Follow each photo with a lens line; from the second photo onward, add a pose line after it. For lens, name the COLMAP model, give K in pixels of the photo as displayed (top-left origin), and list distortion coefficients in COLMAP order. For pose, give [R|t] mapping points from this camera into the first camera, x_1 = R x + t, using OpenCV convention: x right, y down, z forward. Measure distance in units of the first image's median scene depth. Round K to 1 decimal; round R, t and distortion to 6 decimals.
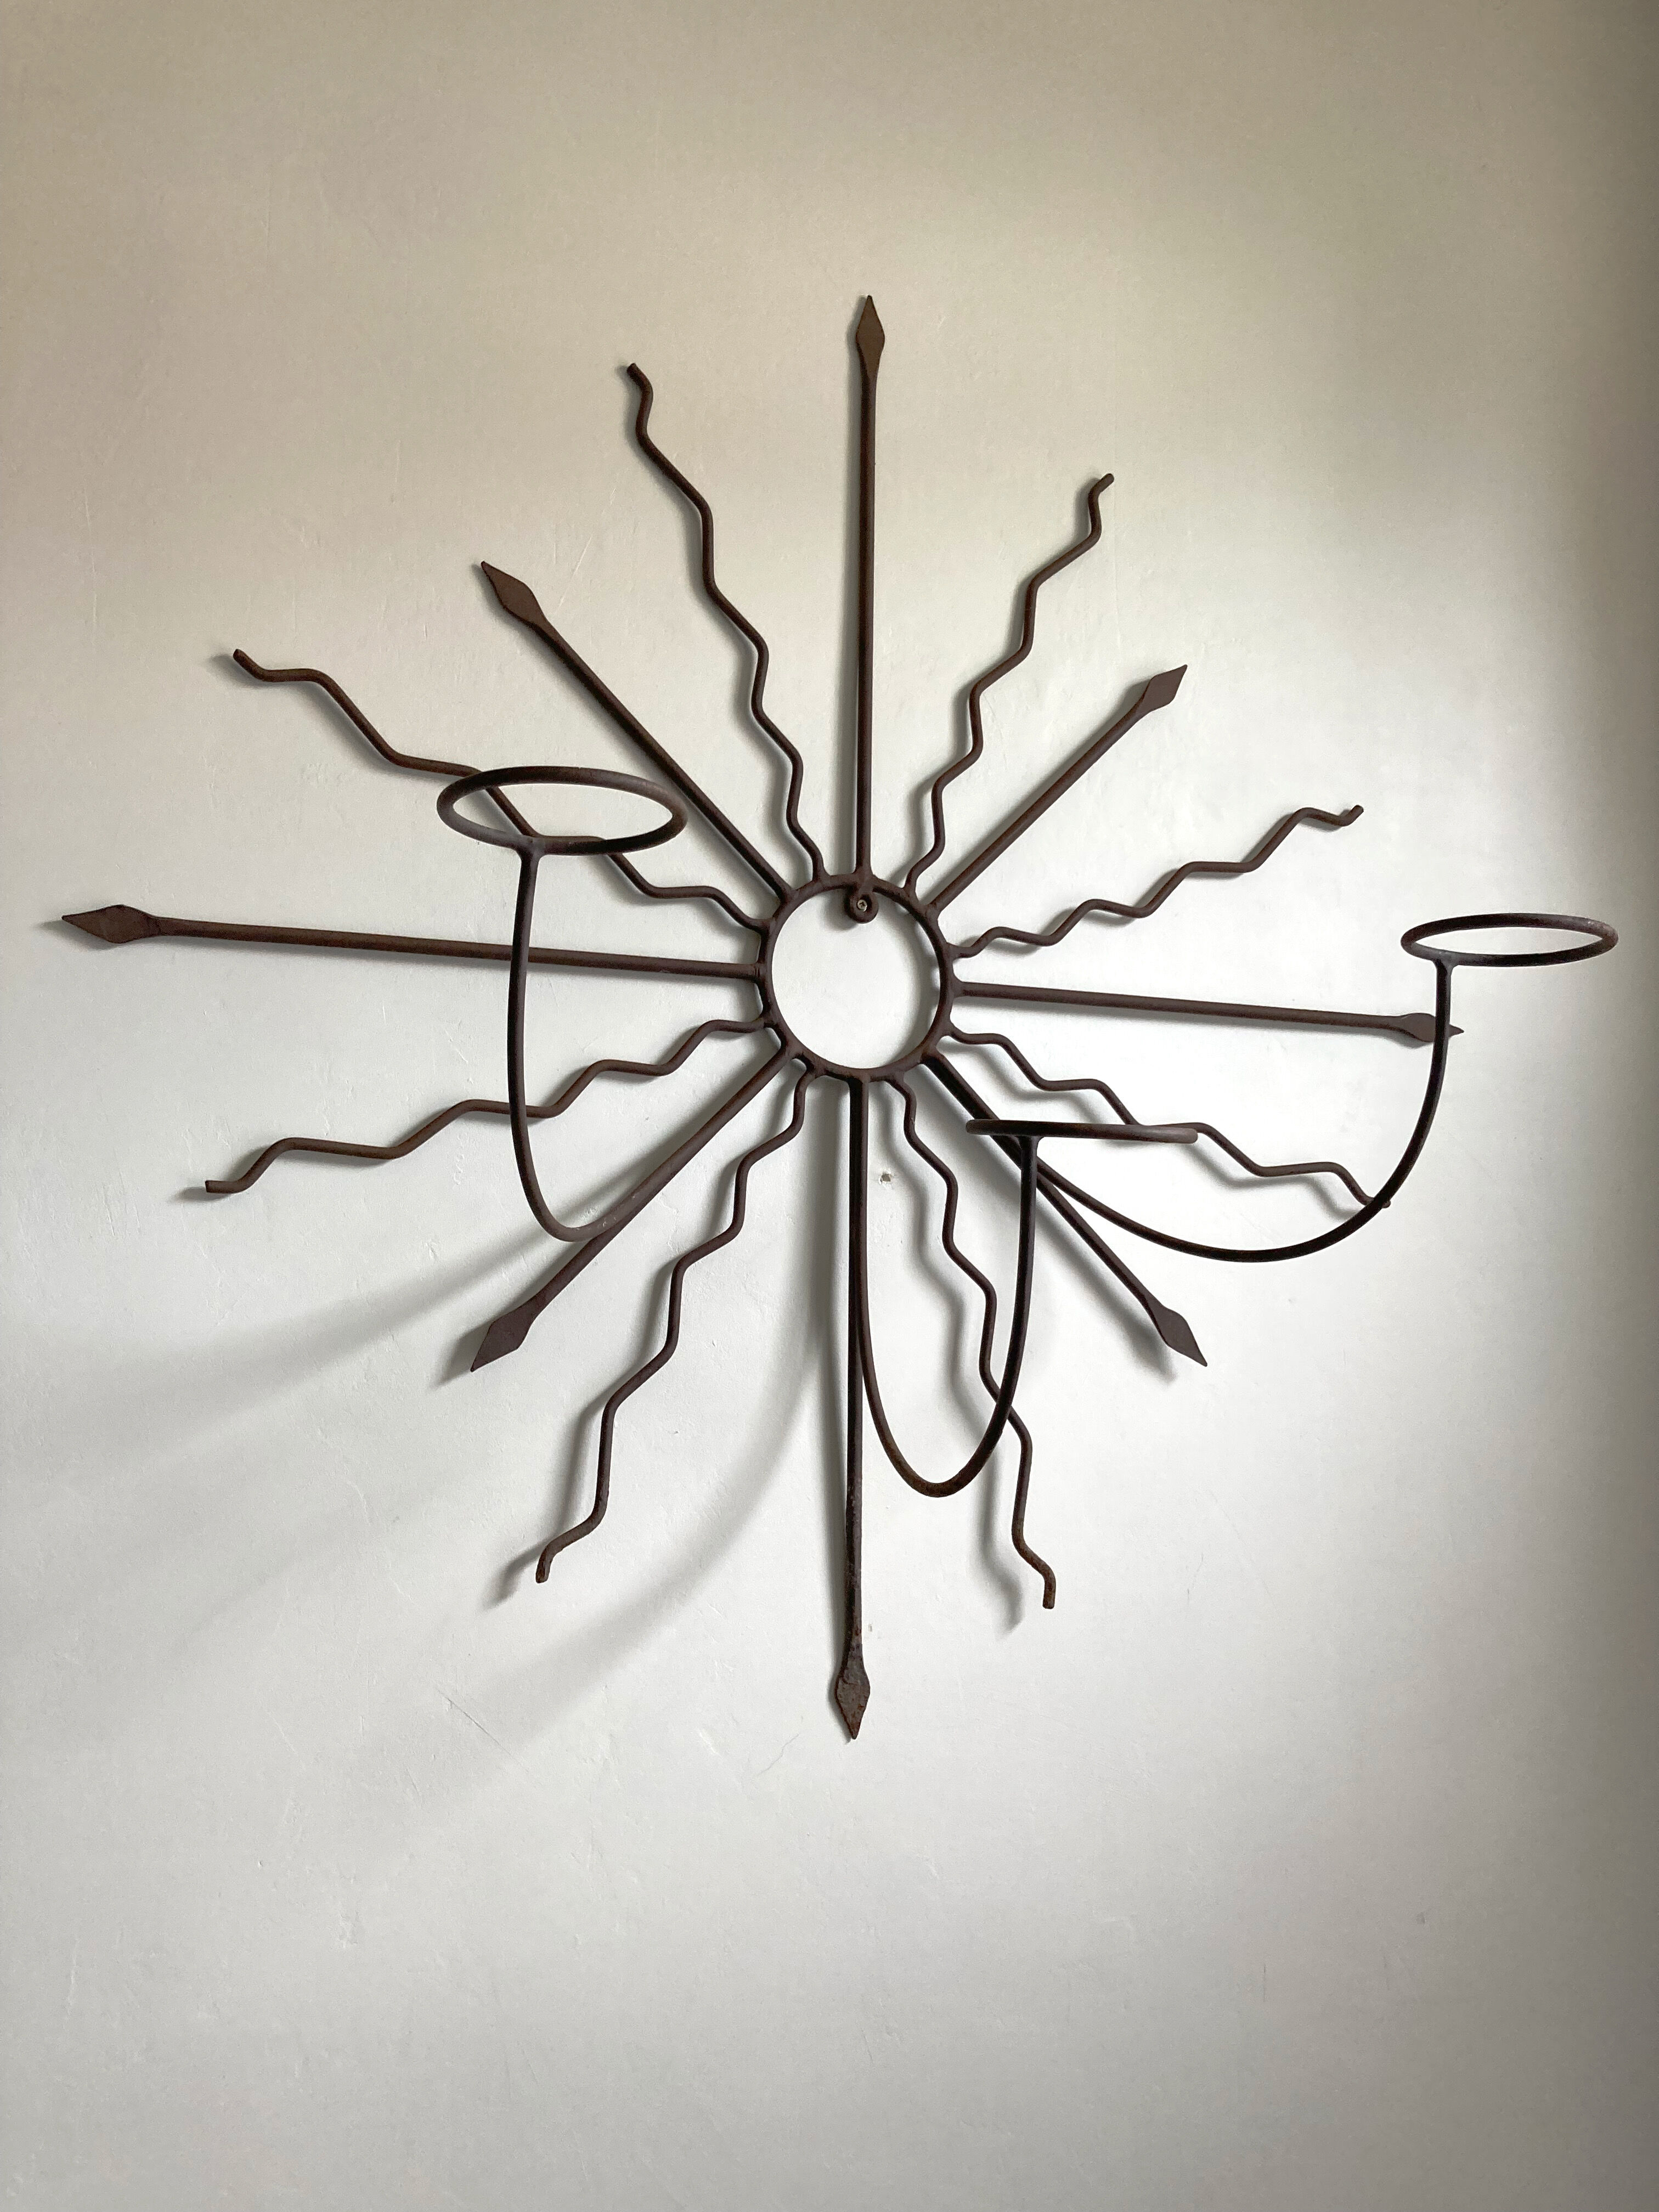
lens RADIAL K [[1874.0, 0, 829.5], [0, 1874.0, 1106.0], [0, 0, 1]] dist [0.050370, -0.005249]
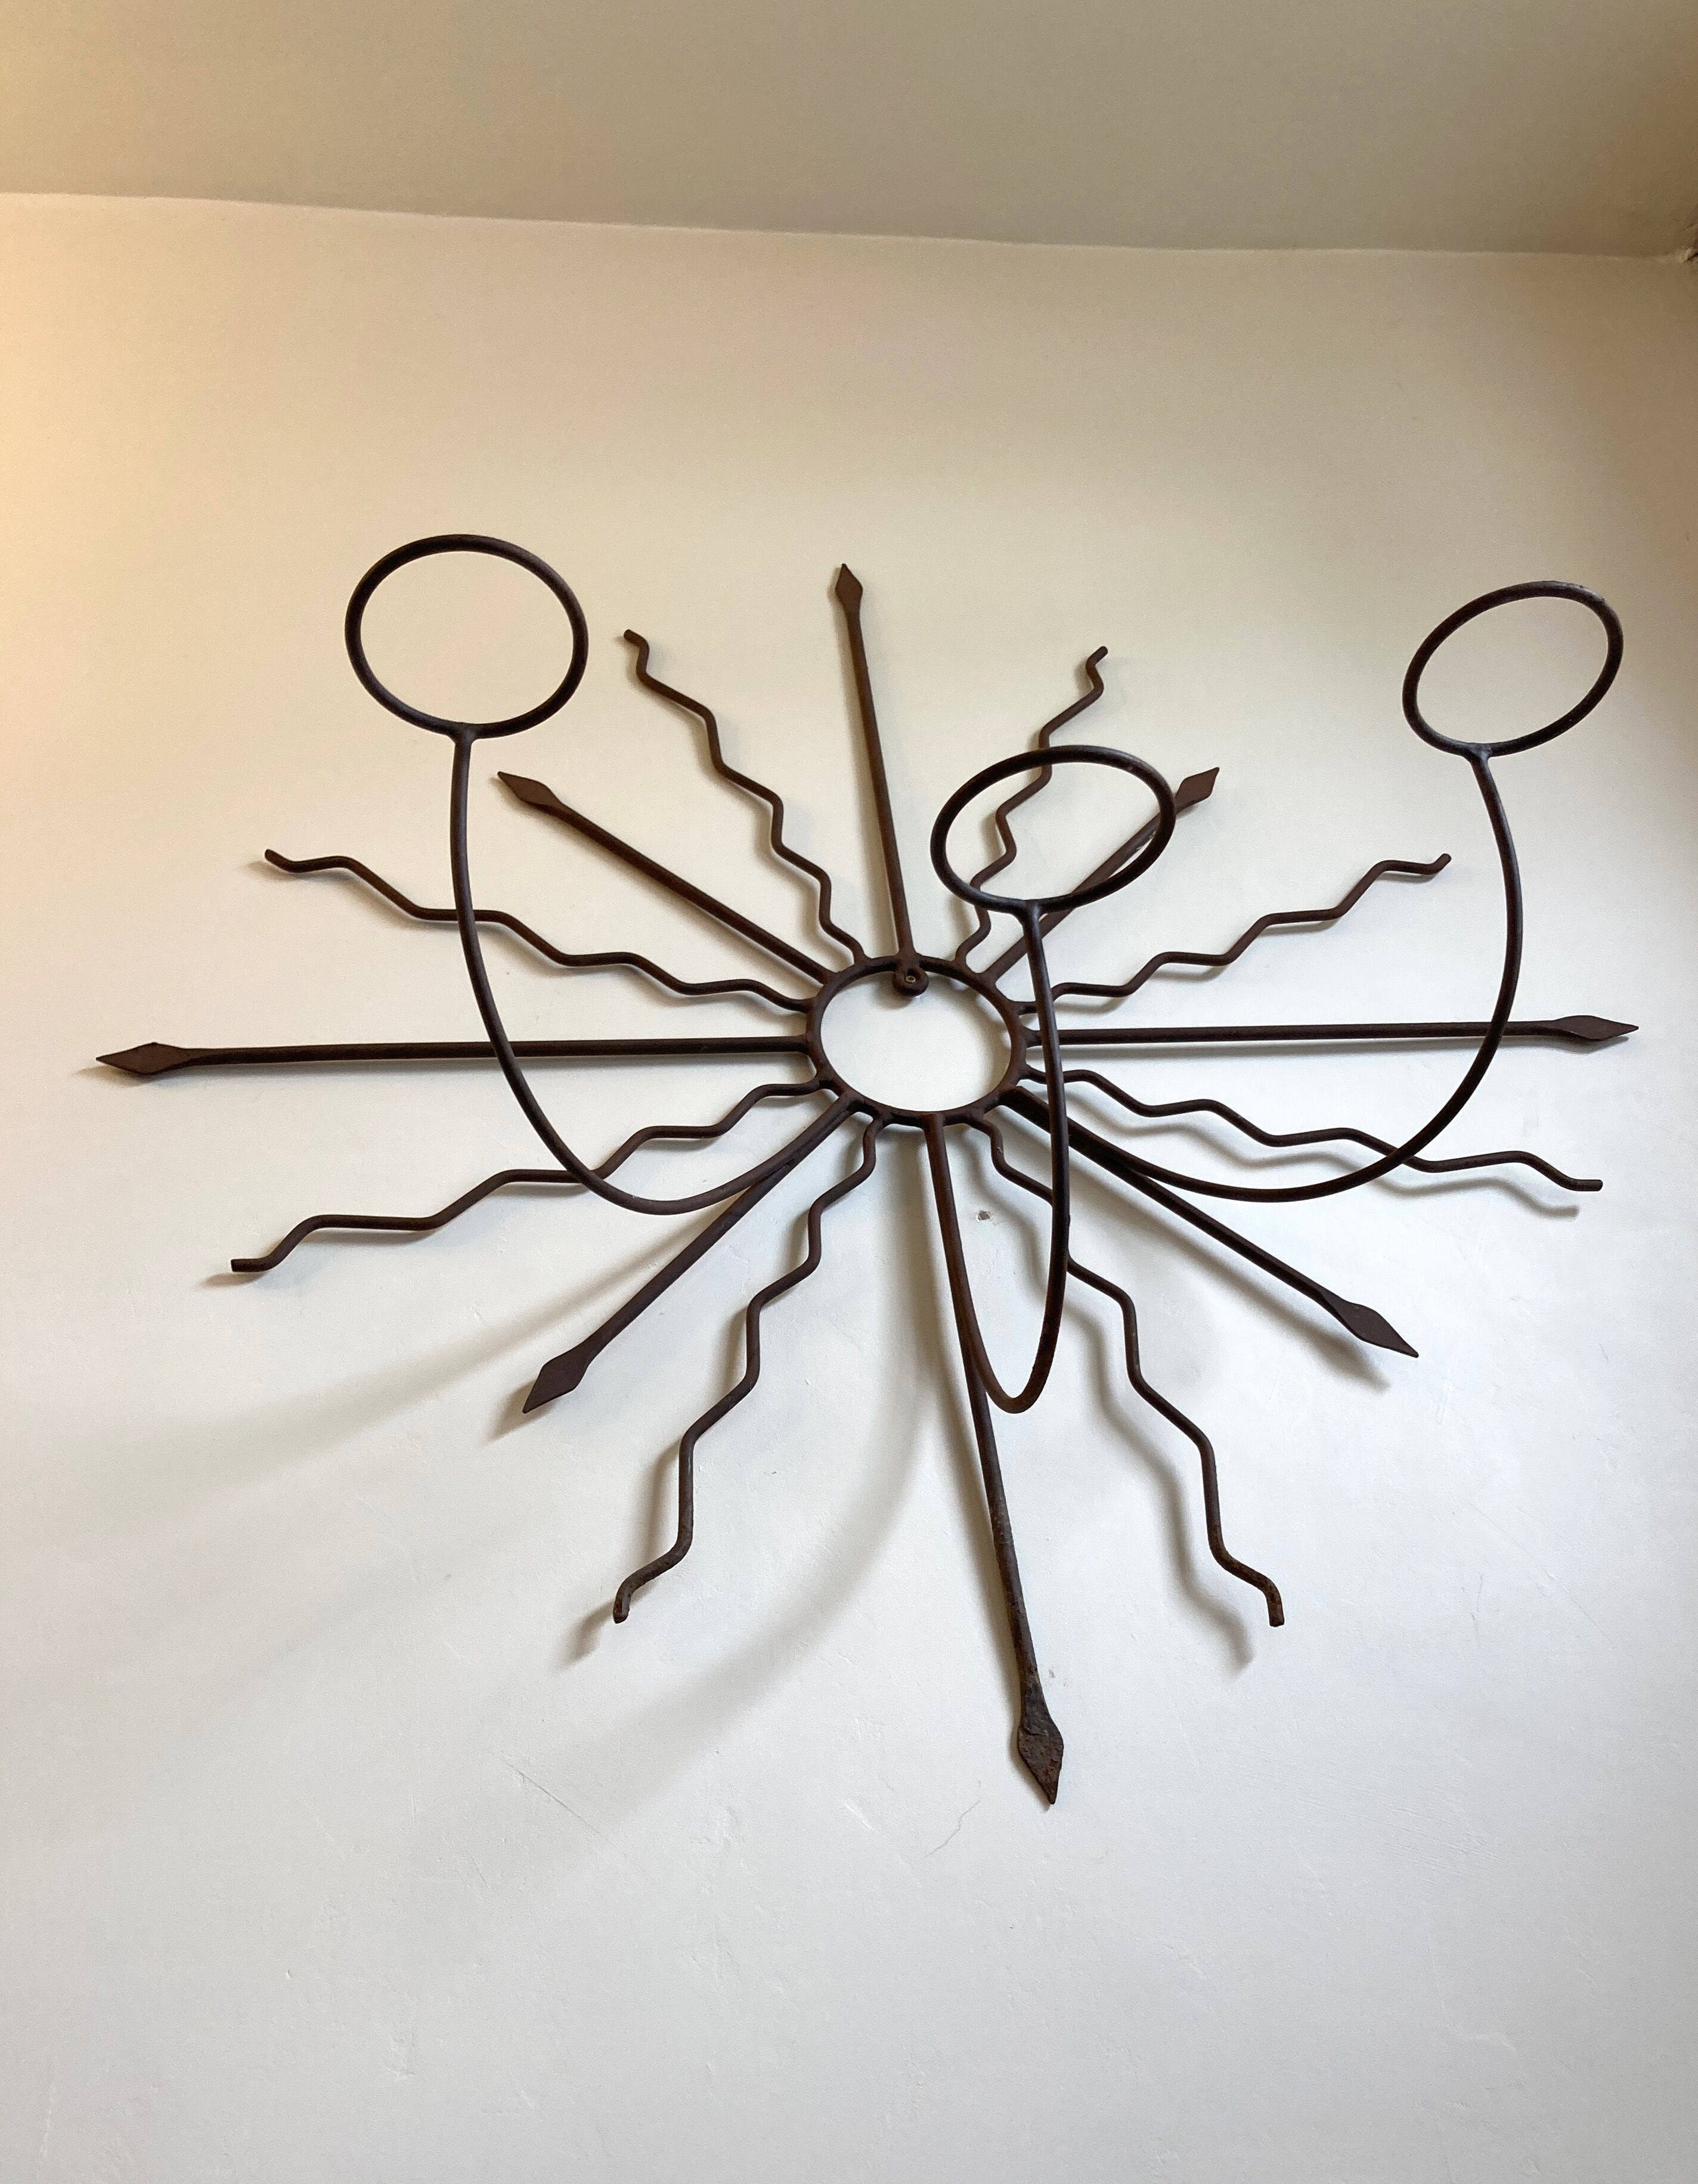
lens RADIAL K [[2019.4, 0, 875.6], [0, 2019.4, 1215.5], [0, 0, 1]] dist [0.076723, -0.013507]
pose [[0.965302, -0.234681, -0.114530, 0.091747], [0.154163, 0.866138, -0.475436, 0.496184], [0.210774, 0.441283, 0.872264, 0.150641]]
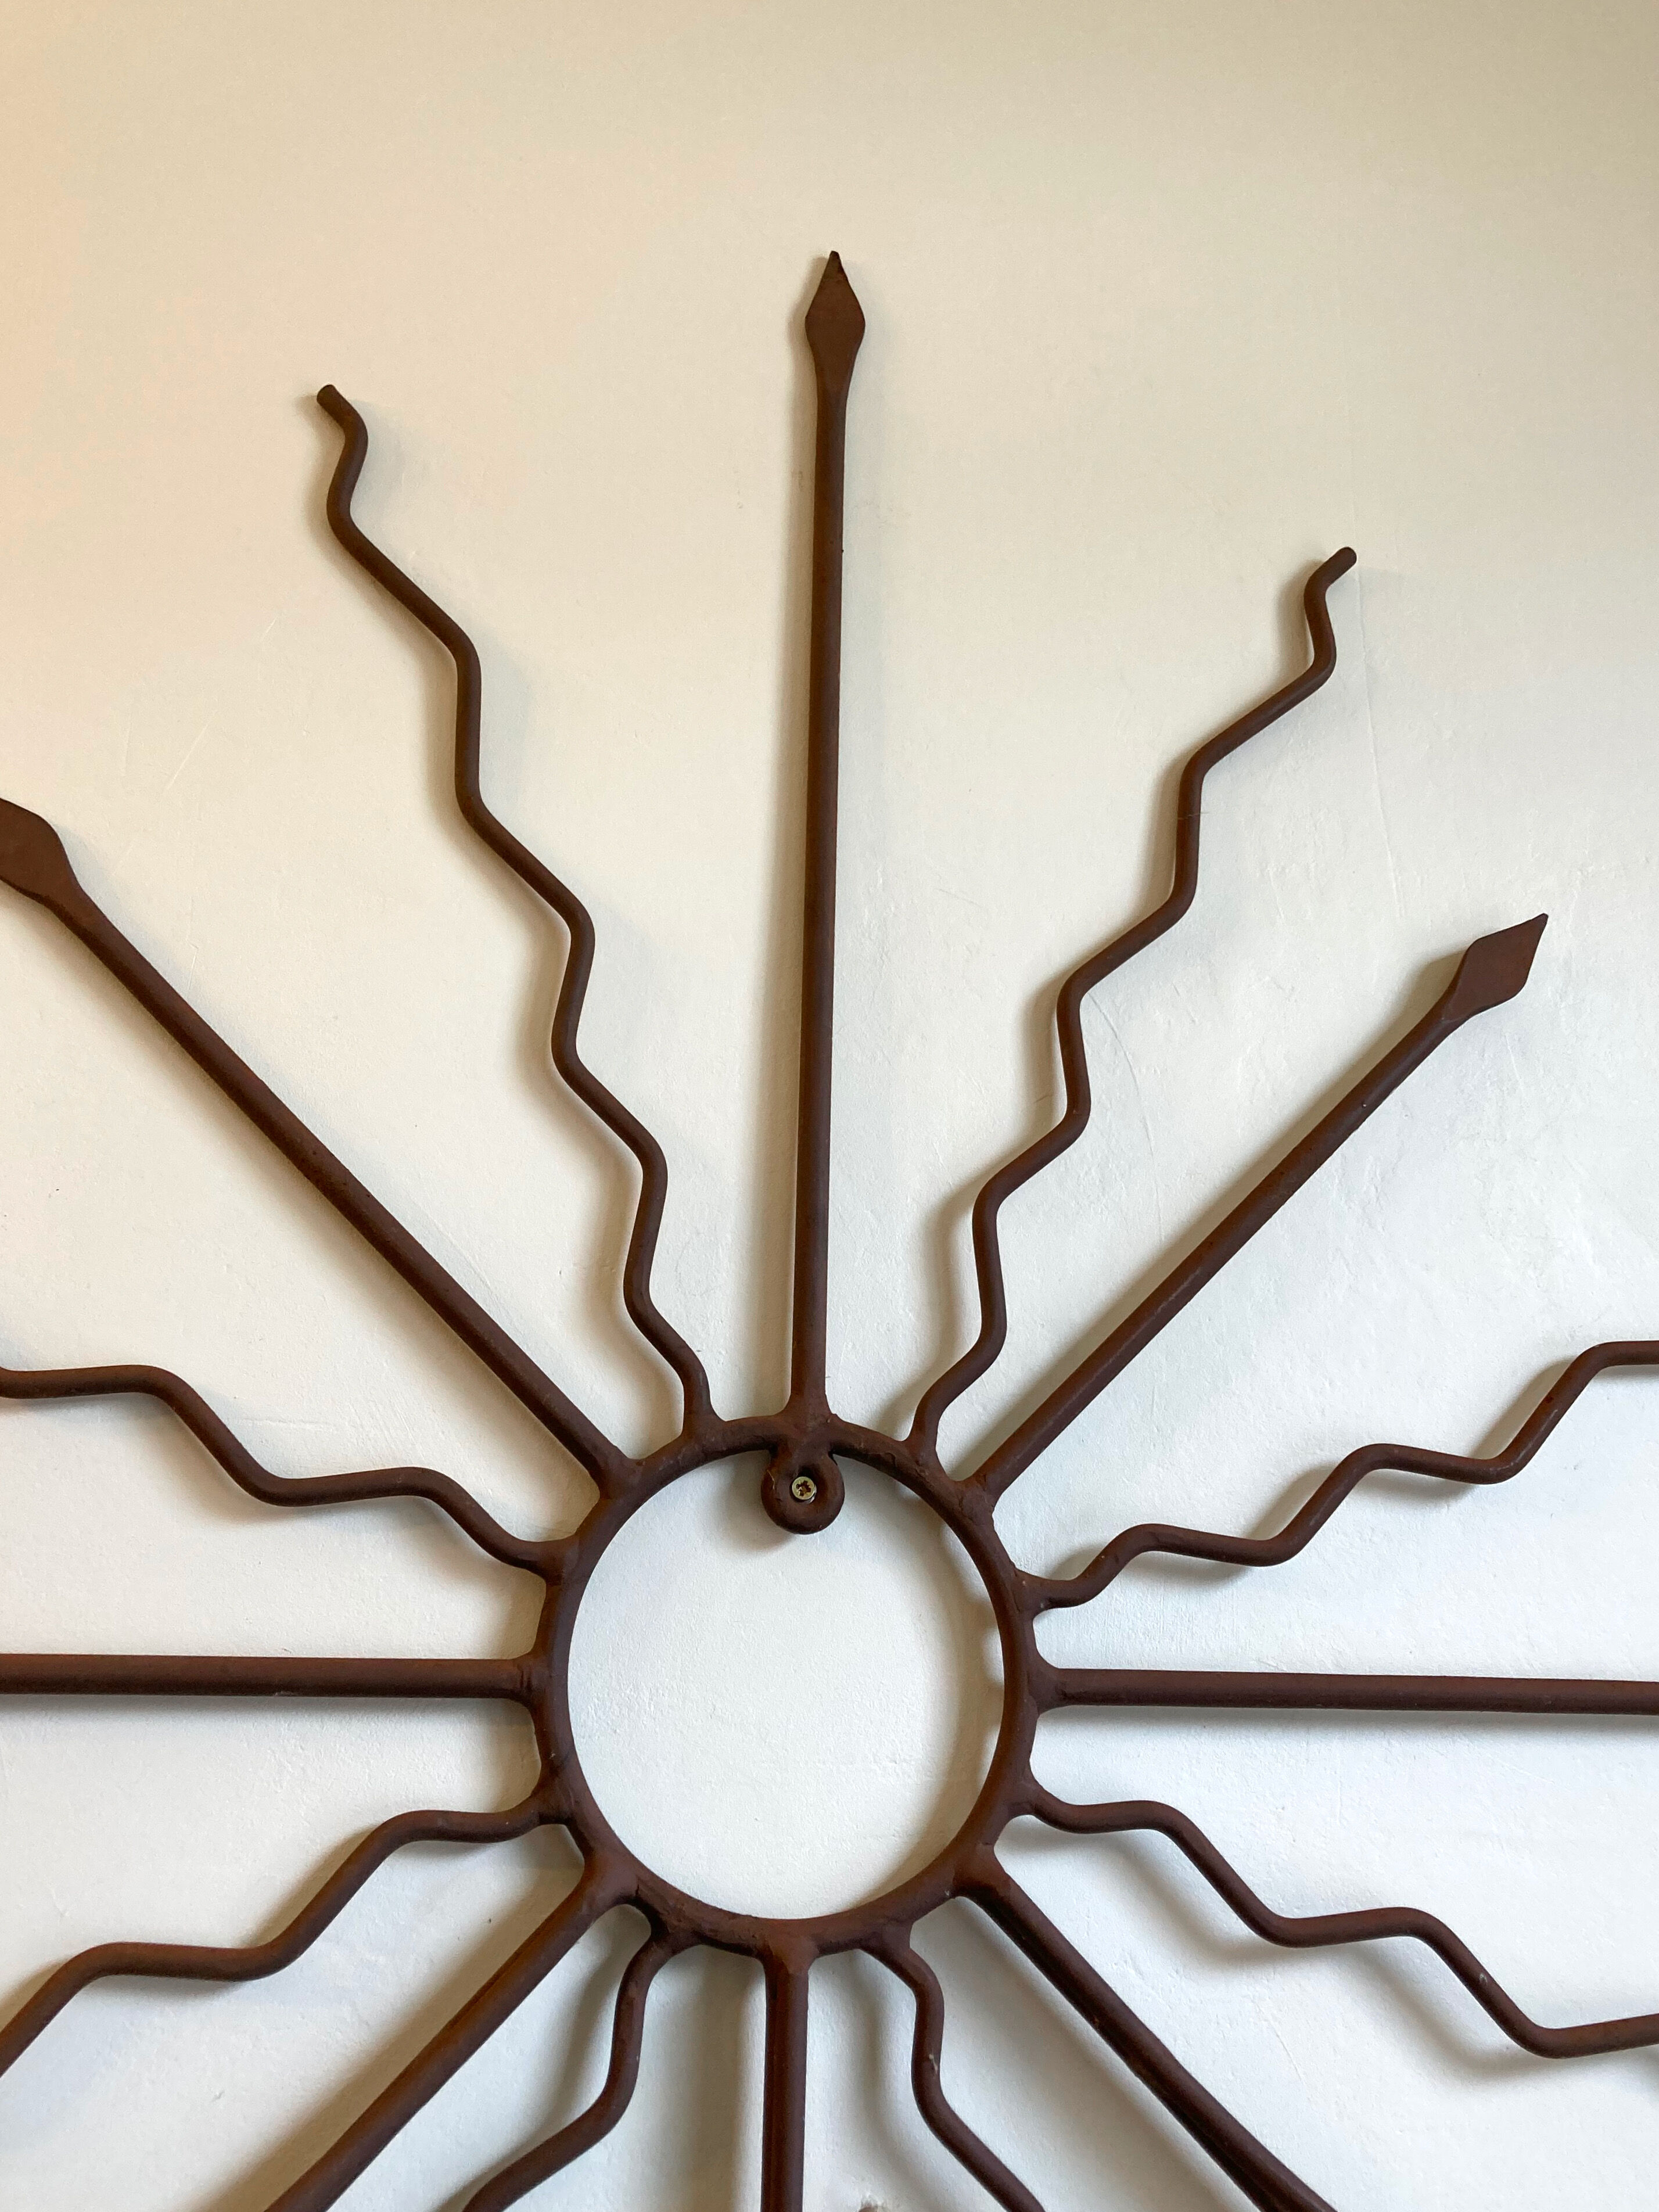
lens RADIAL K [[1874.0, 0, 829.5], [0, 1874.0, 1106.0], [0, 0, 1]] dist [0.050370, -0.005249]
pose [[0.986414, -0.046950, -0.157428, 0.095828], [0.017610, 0.982989, -0.182820, -0.117185], [0.163334, 0.177564, 0.970460, 0.585001]]
